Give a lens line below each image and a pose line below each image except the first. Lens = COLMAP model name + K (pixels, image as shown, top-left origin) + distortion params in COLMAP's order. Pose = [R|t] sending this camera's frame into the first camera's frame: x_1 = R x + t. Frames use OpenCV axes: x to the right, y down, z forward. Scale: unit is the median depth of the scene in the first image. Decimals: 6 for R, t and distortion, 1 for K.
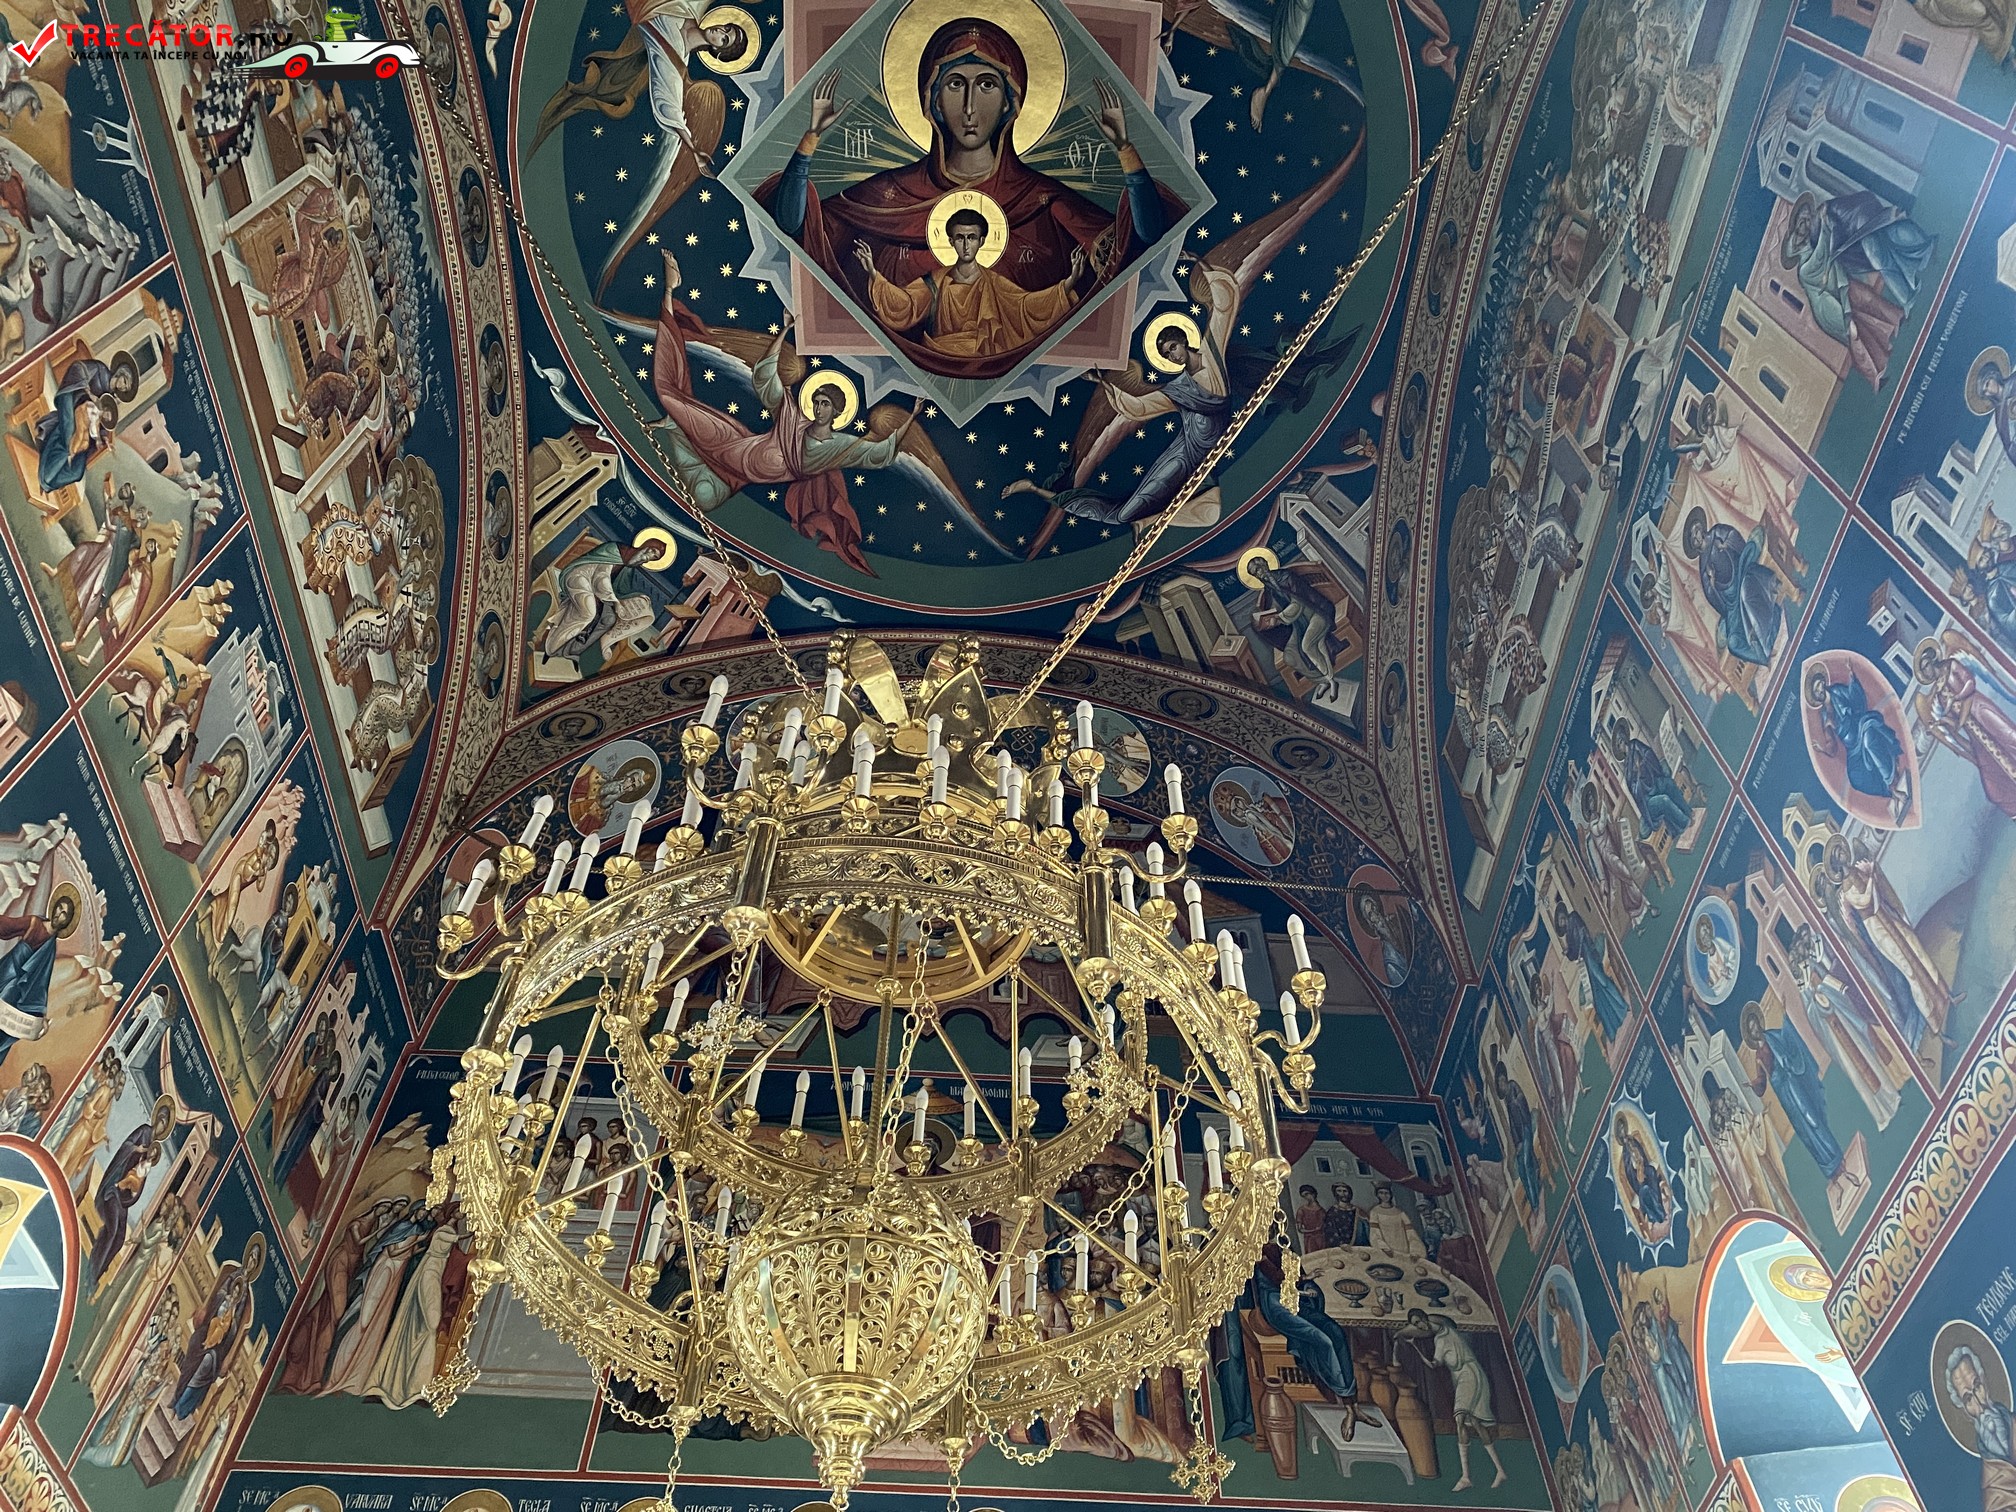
lens RADIAL K [[1511.6, 0, 1008.0], [0, 1511.6, 756.0], [0, 0, 1]] dist [0.046128, -0.028817]
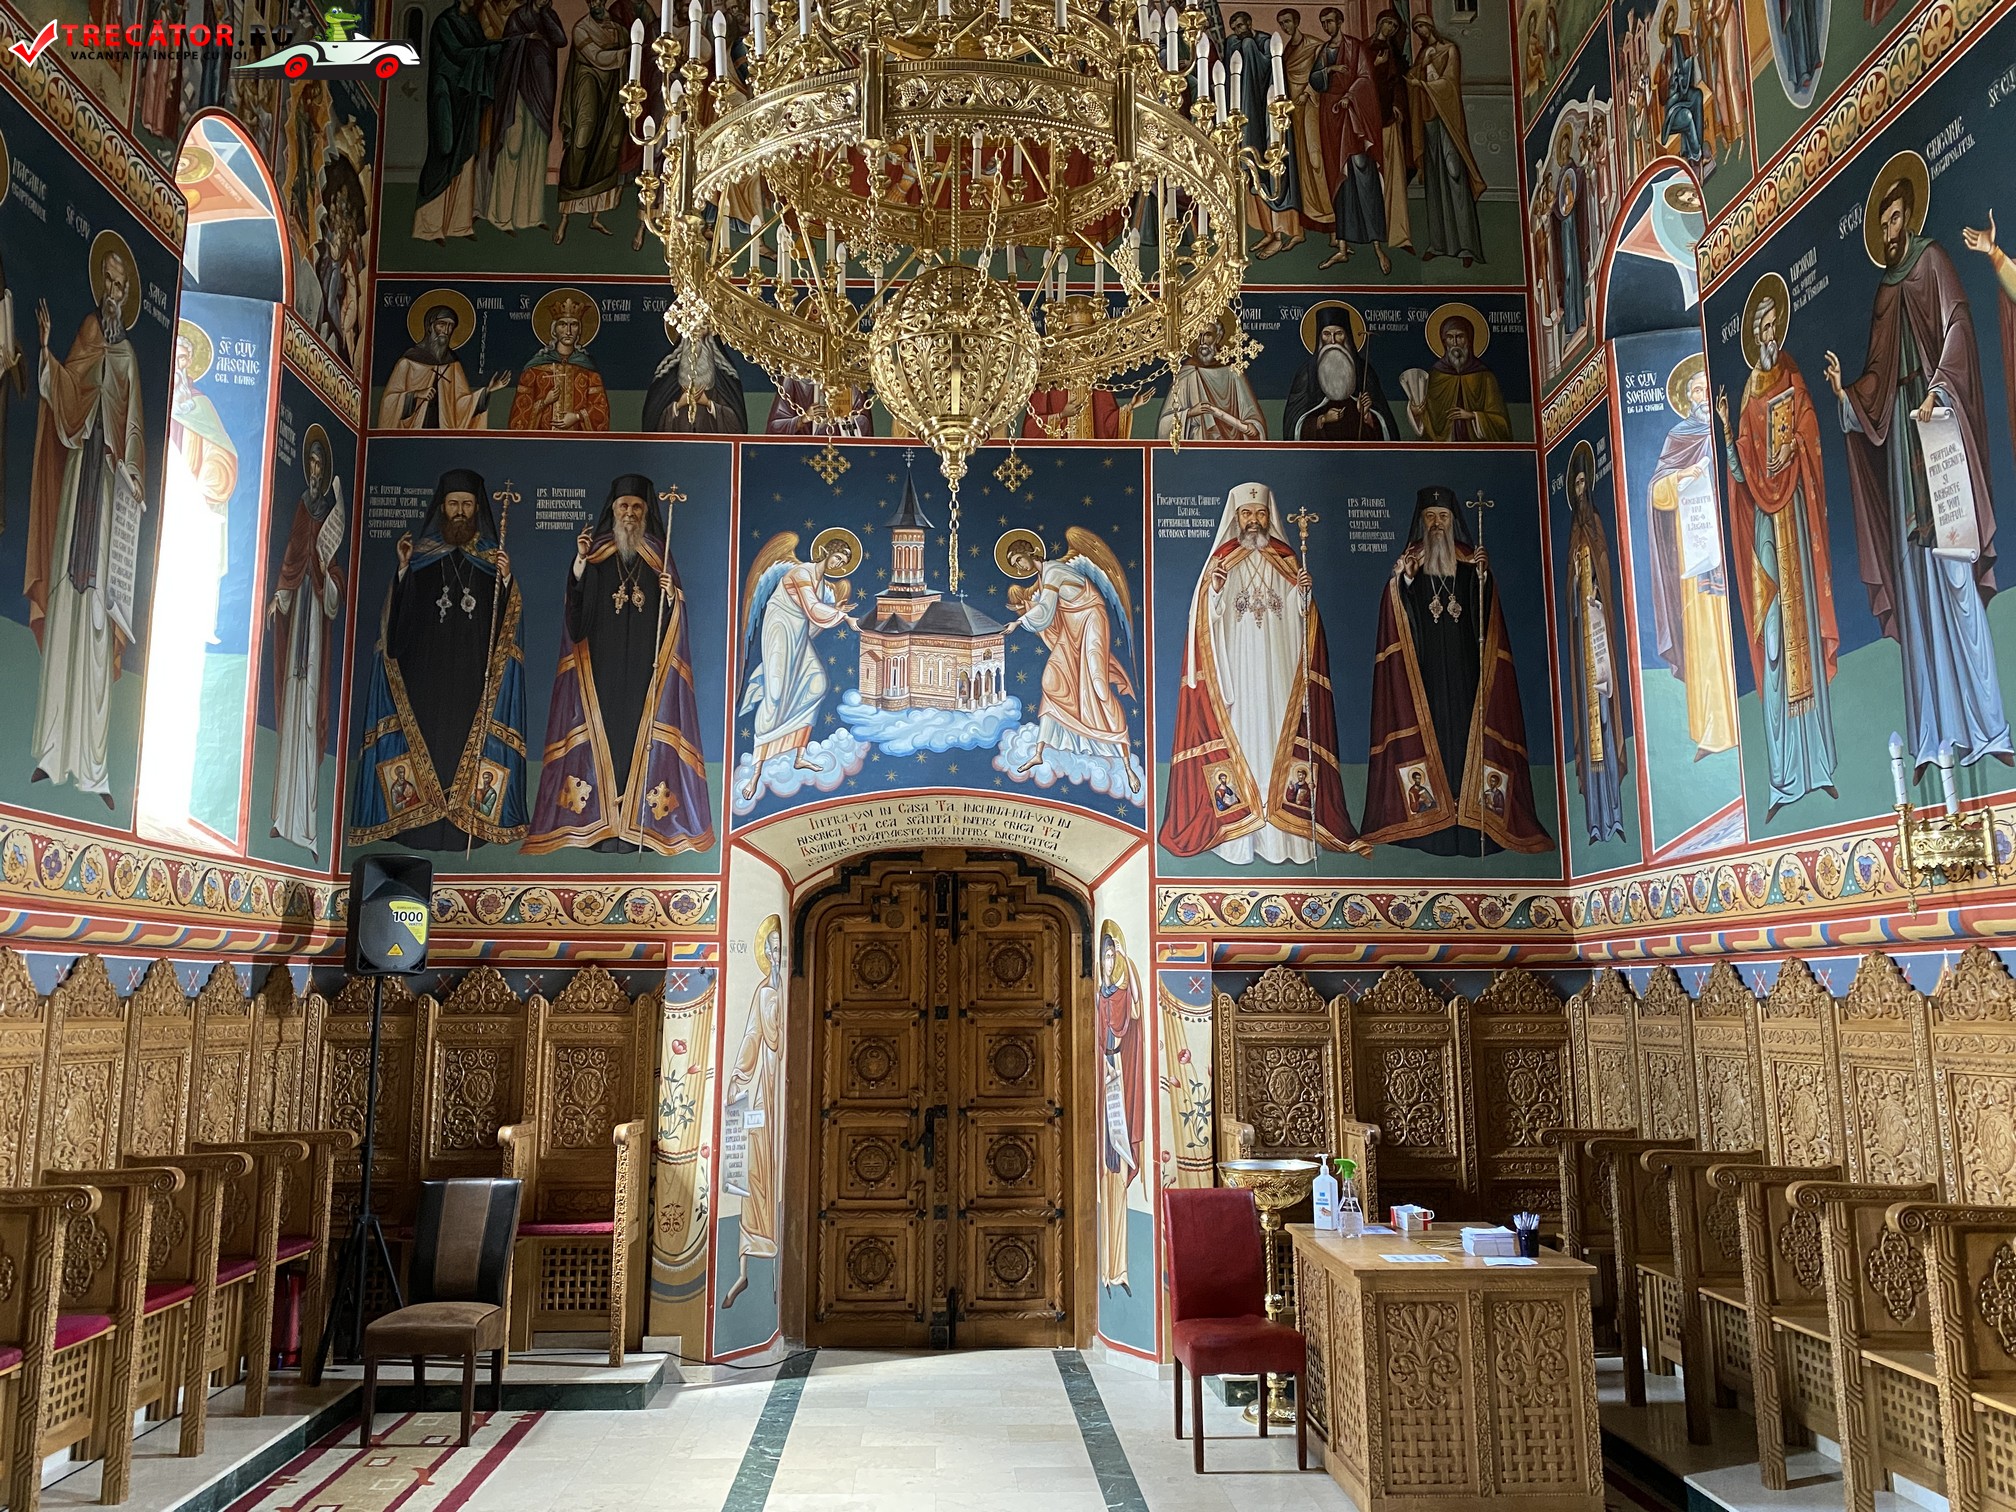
lens RADIAL K [[1511.6, 0, 1008.0], [0, 1511.6, 756.0], [0, 0, 1]] dist [0.046128, -0.028817]
pose [[0.999958, 0.008377, -0.003608, -0.013124], [-0.003479, 0.715946, 0.698147, -0.153626], [0.008432, -0.698105, 0.715945, -0.134984]]
